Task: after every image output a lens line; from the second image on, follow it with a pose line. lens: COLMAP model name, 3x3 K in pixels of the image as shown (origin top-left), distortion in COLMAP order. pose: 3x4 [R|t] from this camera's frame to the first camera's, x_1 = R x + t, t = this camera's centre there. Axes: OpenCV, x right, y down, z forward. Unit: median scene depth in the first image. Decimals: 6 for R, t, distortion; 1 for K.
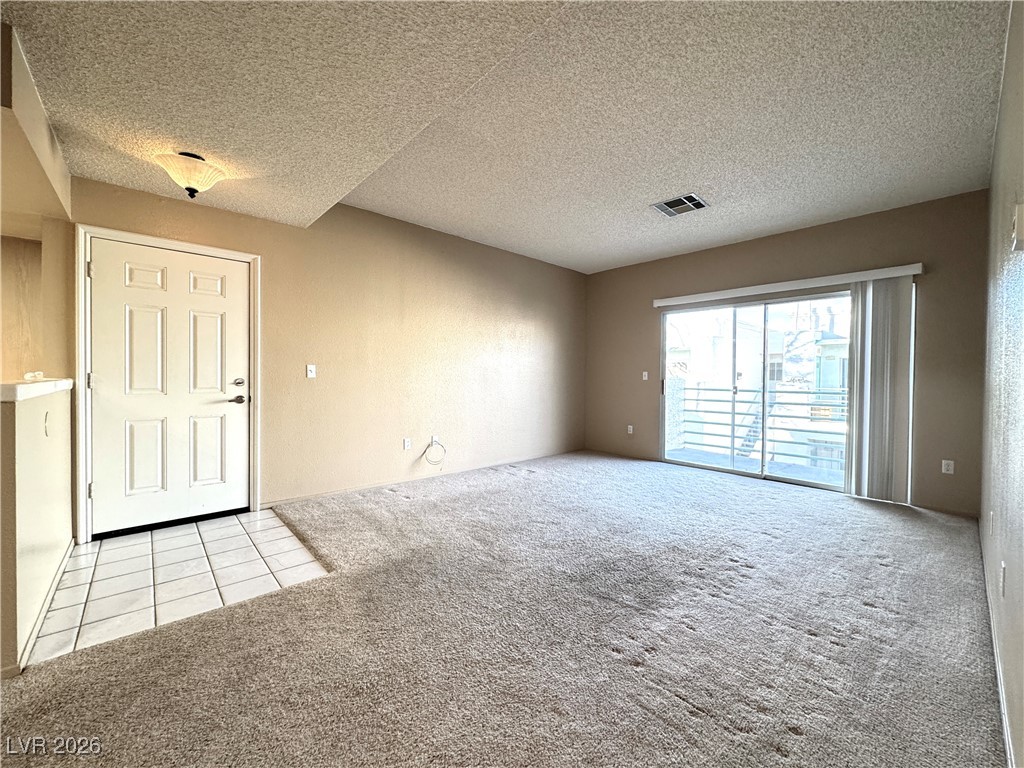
lens RADIAL K [[408.4, 0, 514.5], [0, 408.4, 384.1], [0, 0, 1]] dist [0.001700, 0.000006]
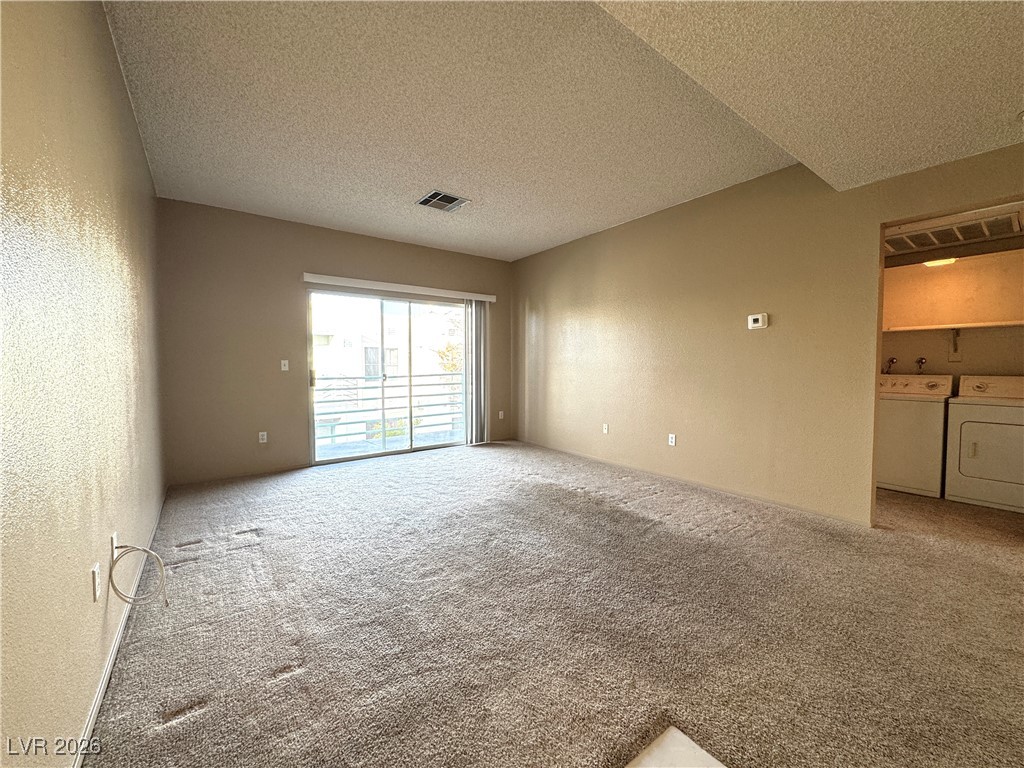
lens RADIAL K [[408.4, 0, 515.0], [0, 408.4, 379.2], [0, 0, 1]] dist [0.001700, 0.000006]
pose [[0.097170, -0.047657, 0.994126, -0.646433], [0.024303, 0.998669, 0.045499, -0.027077], [-0.994971, 0.019739, 0.098199, 0.734937]]
